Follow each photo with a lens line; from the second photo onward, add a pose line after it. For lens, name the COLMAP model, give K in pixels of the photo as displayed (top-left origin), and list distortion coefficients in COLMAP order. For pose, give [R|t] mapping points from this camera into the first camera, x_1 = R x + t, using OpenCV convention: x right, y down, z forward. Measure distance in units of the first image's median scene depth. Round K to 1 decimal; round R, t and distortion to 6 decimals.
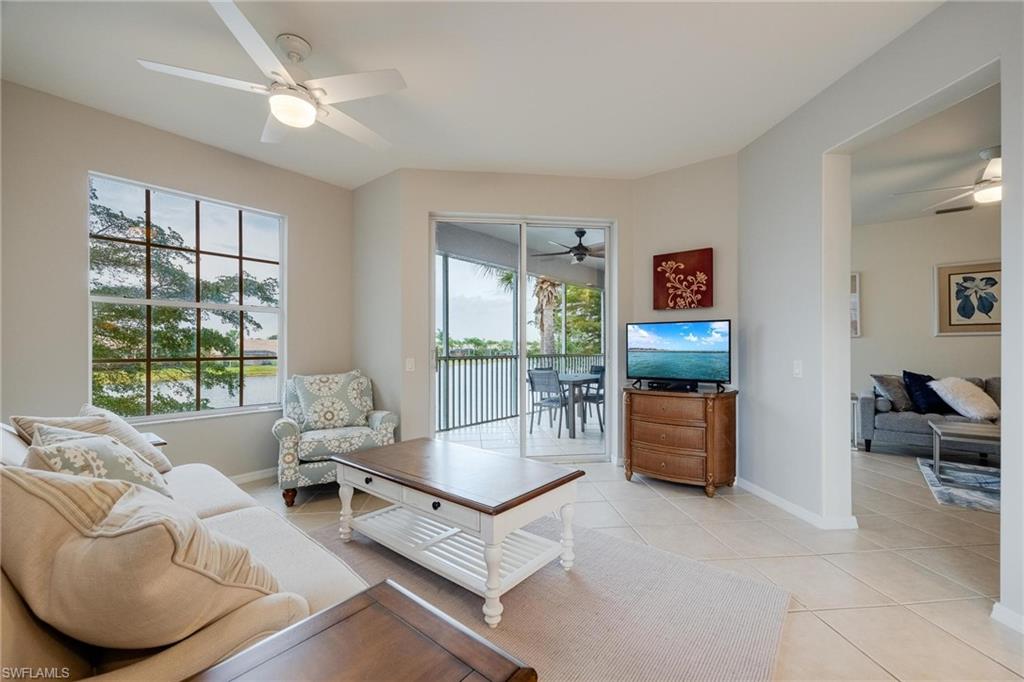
lens RADIAL K [[417.3, 0, 511.3], [0, 417.3, 346.3], [0, 0, 1]] dist [0.003758, 0.000075]
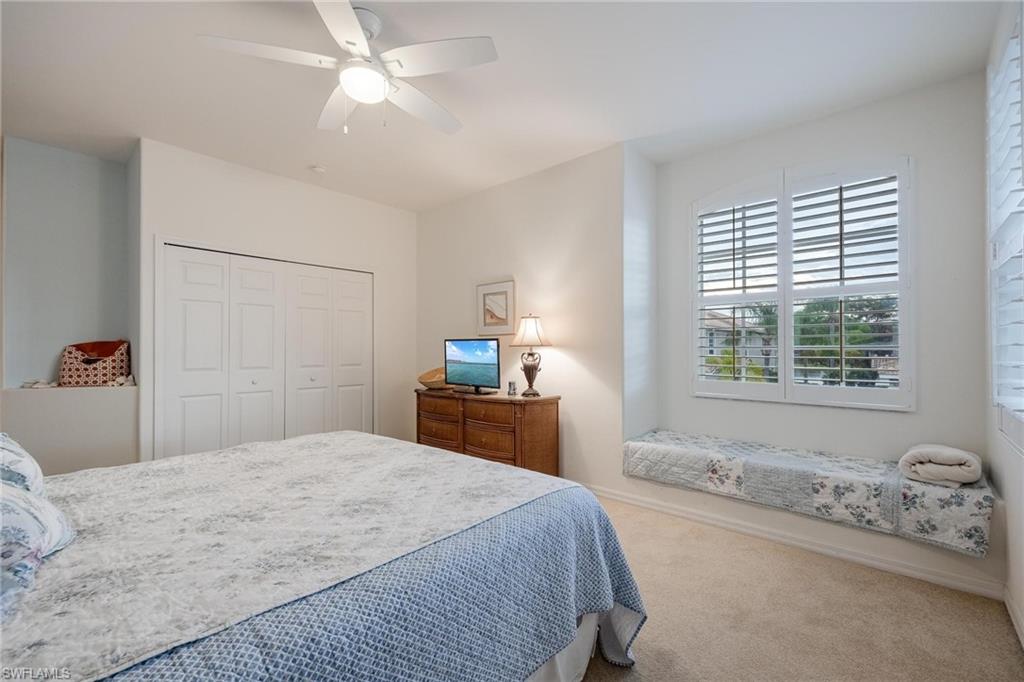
lens RADIAL K [[431.7, 0, 512.0], [0, 431.7, 341.0], [0, 0, 1]] dist [0.023079, -0.000053]
pose [[0.998052, -0.005100, -0.062177, 0.593572], [0.004541, 0.999948, -0.009128, -0.042012], [0.062220, 0.008828, 0.998023, -0.315837]]
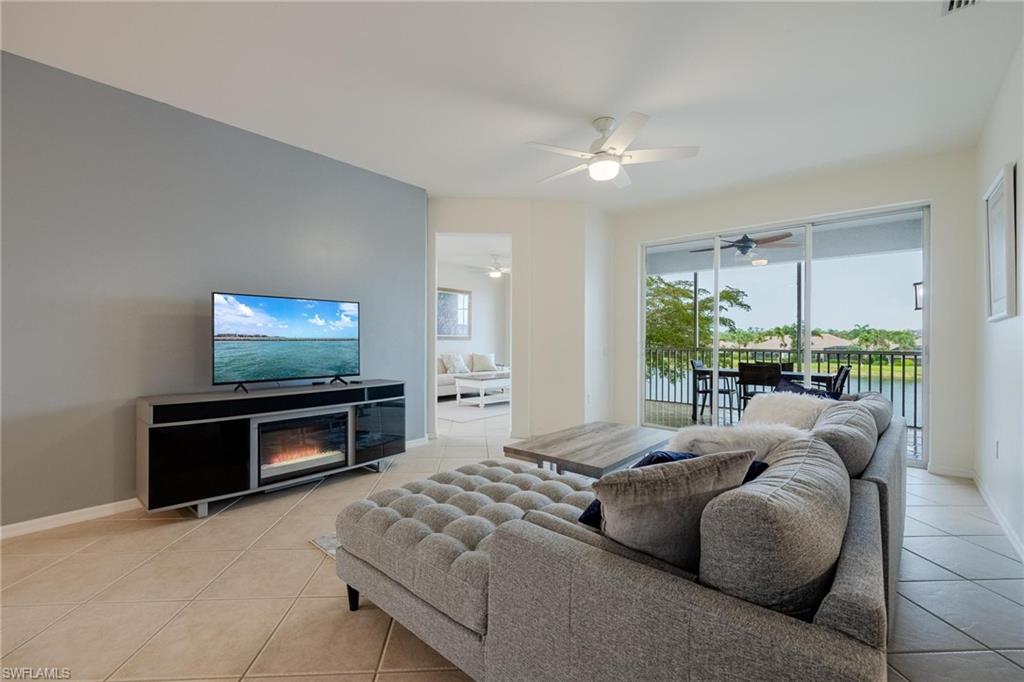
lens RADIAL K [[428.3, 0, 502.9], [0, 428.3, 339.6], [0, 0, 1]] dist [-0.000131, -0.000165]
pose [[0.041769, -0.002338, 0.999125, -0.311985], [0.001094, 0.999997, 0.002294, 0.011583], [-0.999127, 0.000997, 0.041772, 0.608906]]
